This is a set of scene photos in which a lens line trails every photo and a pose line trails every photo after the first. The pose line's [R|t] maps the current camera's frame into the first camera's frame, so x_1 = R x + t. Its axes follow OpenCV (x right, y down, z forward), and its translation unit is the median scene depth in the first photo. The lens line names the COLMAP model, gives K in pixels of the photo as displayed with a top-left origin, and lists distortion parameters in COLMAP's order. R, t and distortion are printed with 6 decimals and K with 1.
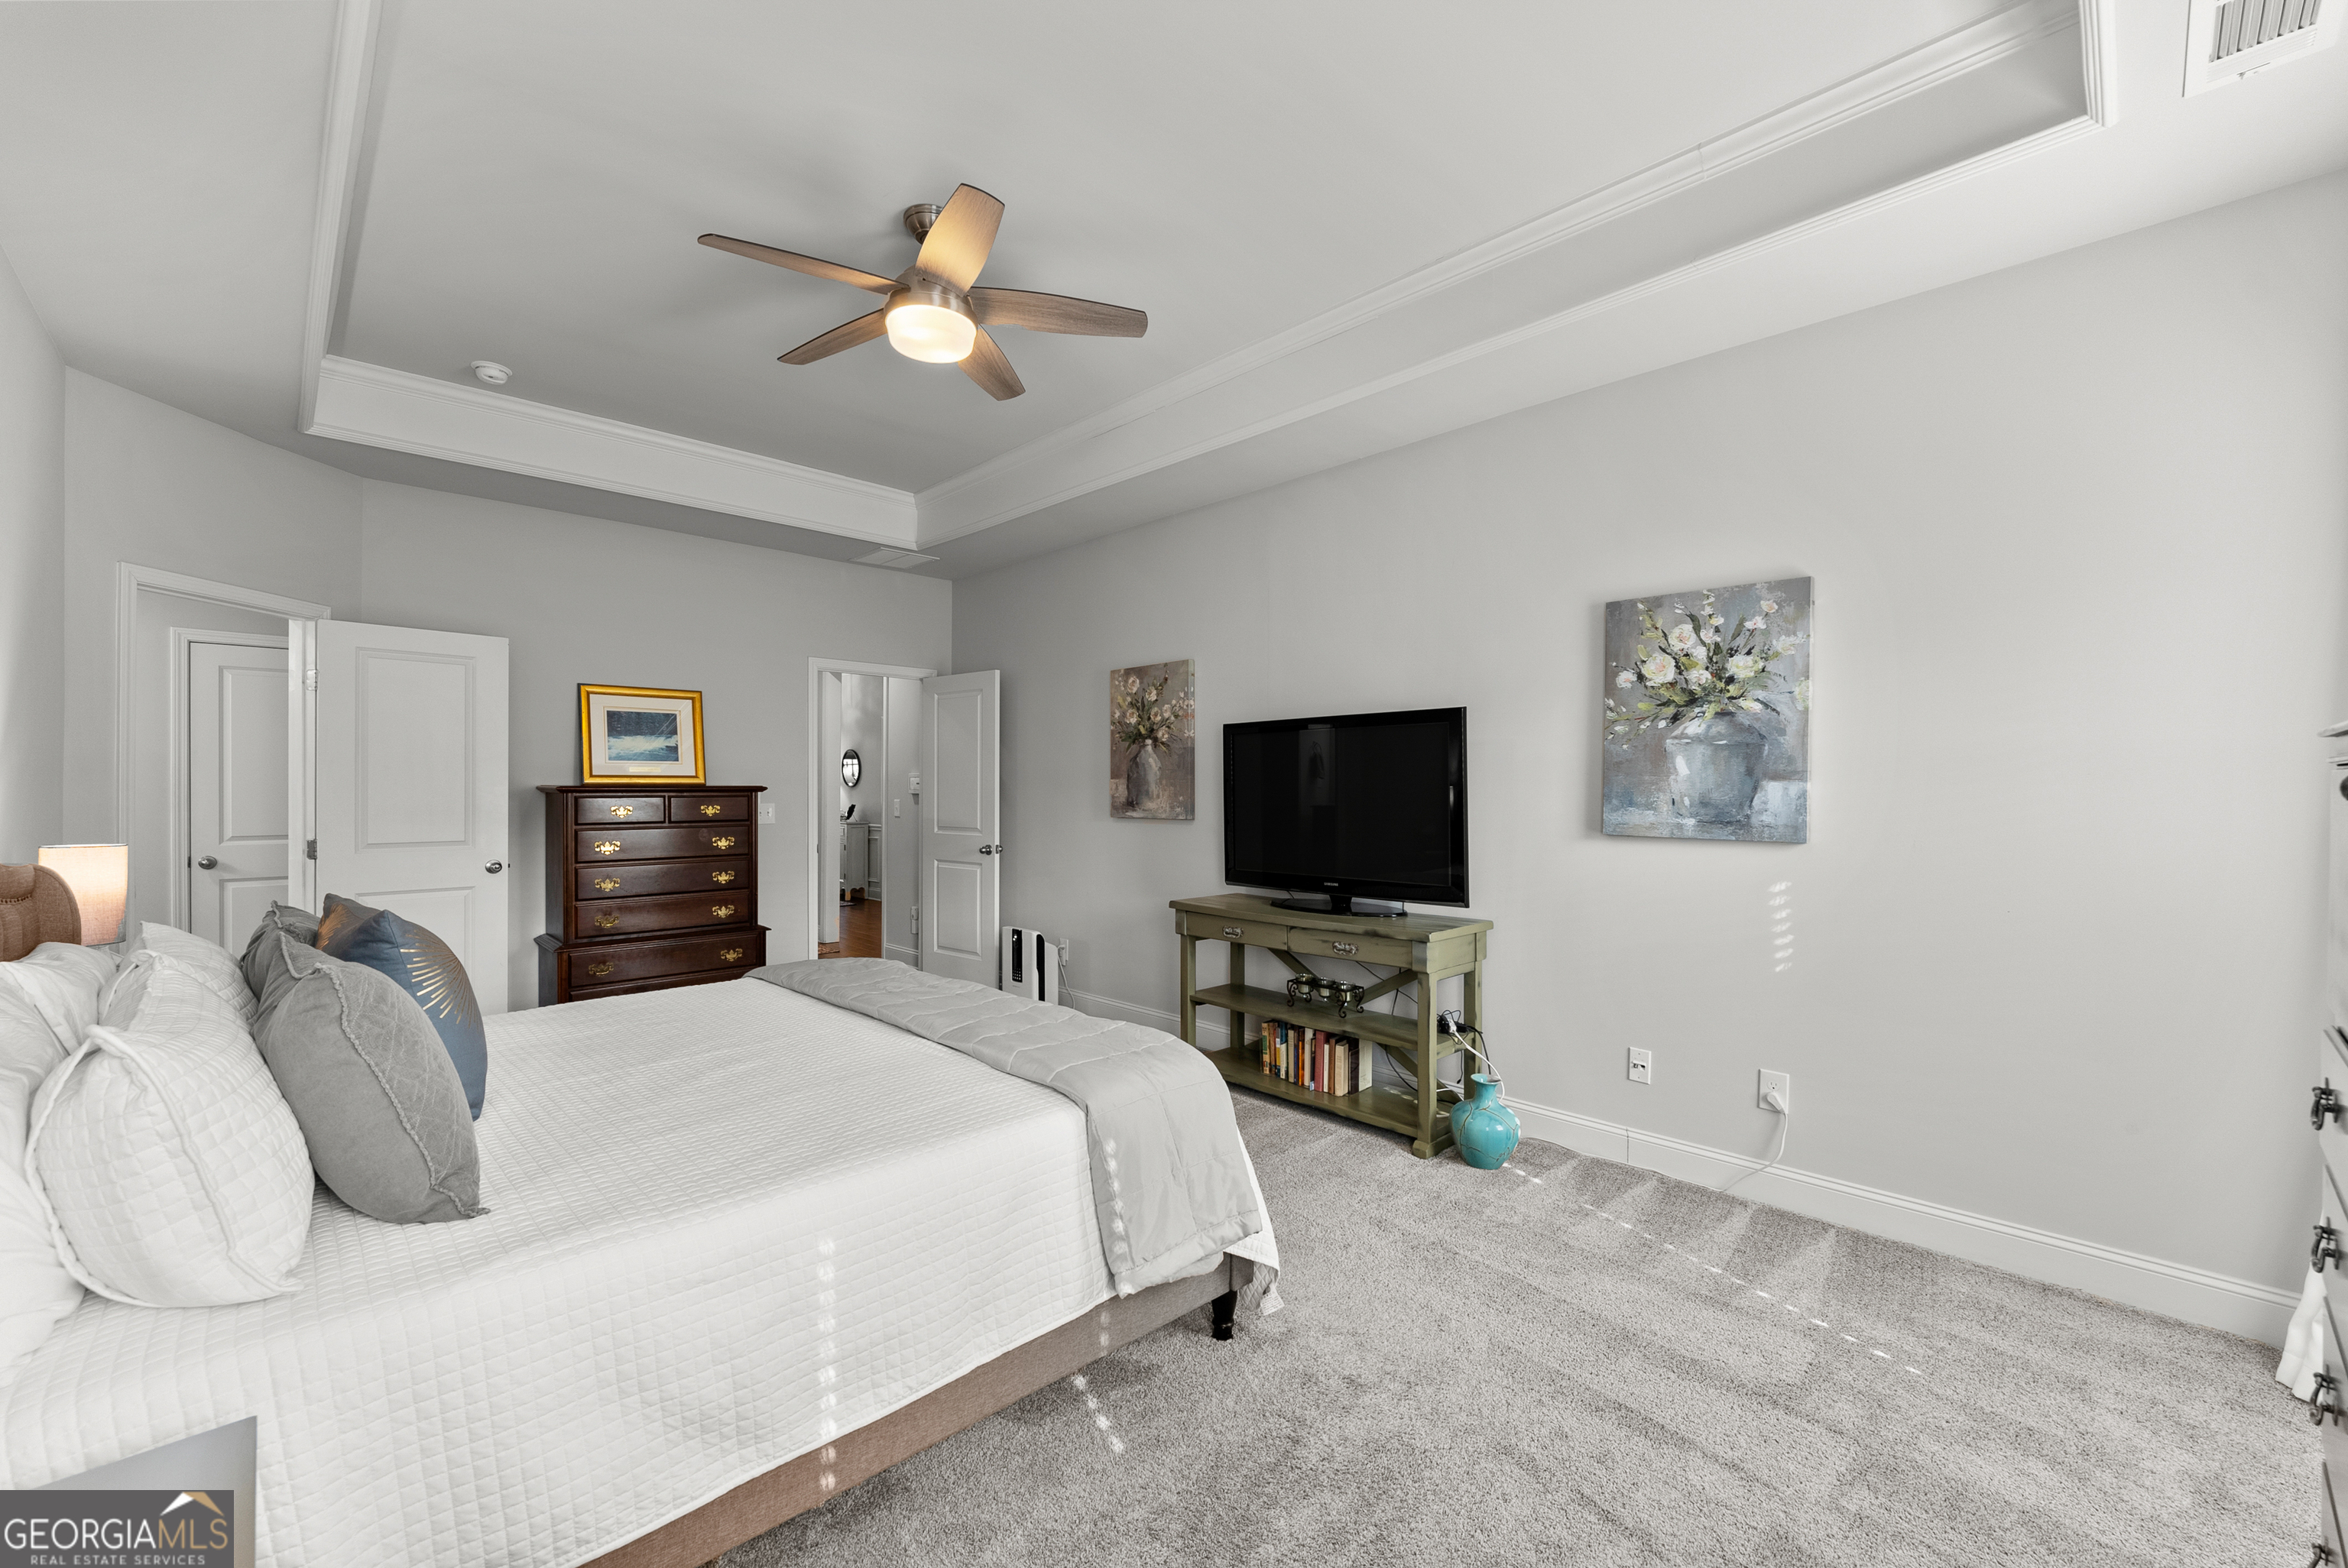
lens RADIAL K [[950.7, 0, 1162.3], [0, 950.7, 793.0], [0, 0, 1]] dist [-0.003171, -0.000406]
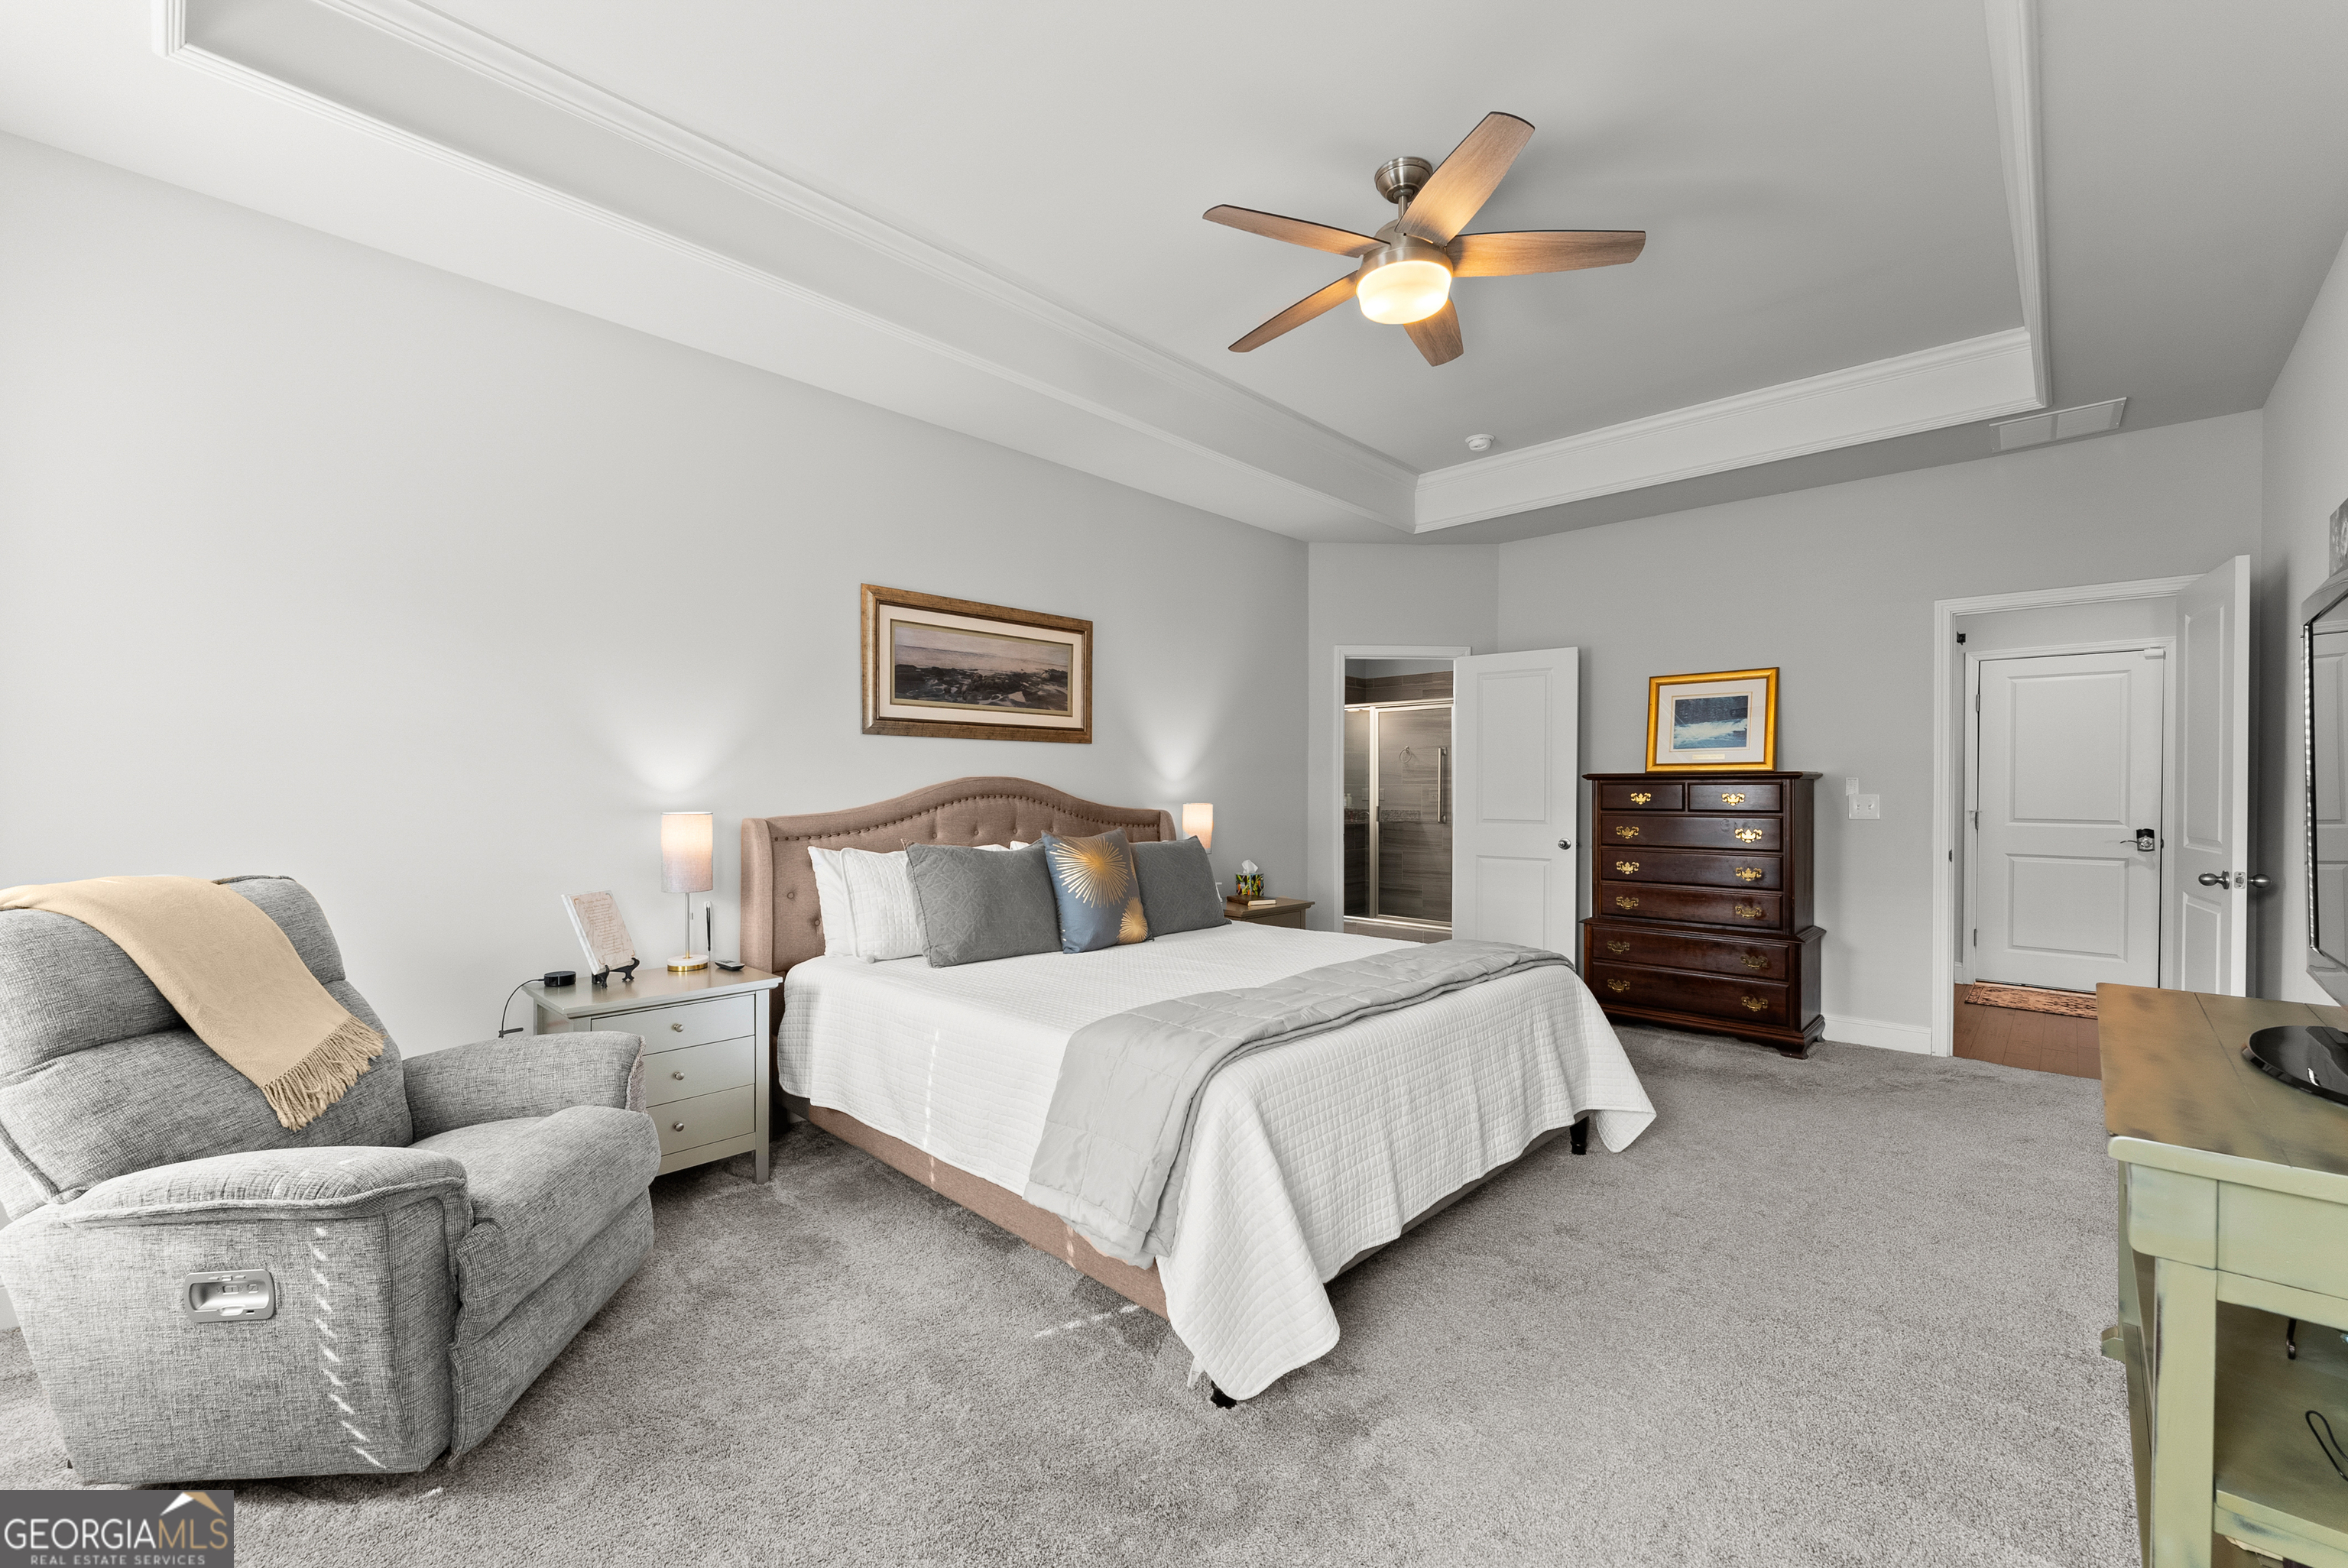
lens RADIAL K [[950.7, 0, 1162.3], [0, 950.7, 793.0], [0, 0, 1]] dist [-0.003171, -0.000406]
pose [[0.052200, 0.002607, -0.998633, 0.401229], [-0.009222, 0.999955, 0.002128, 0.015585], [0.998594, 0.009098, 0.052222, 0.399898]]
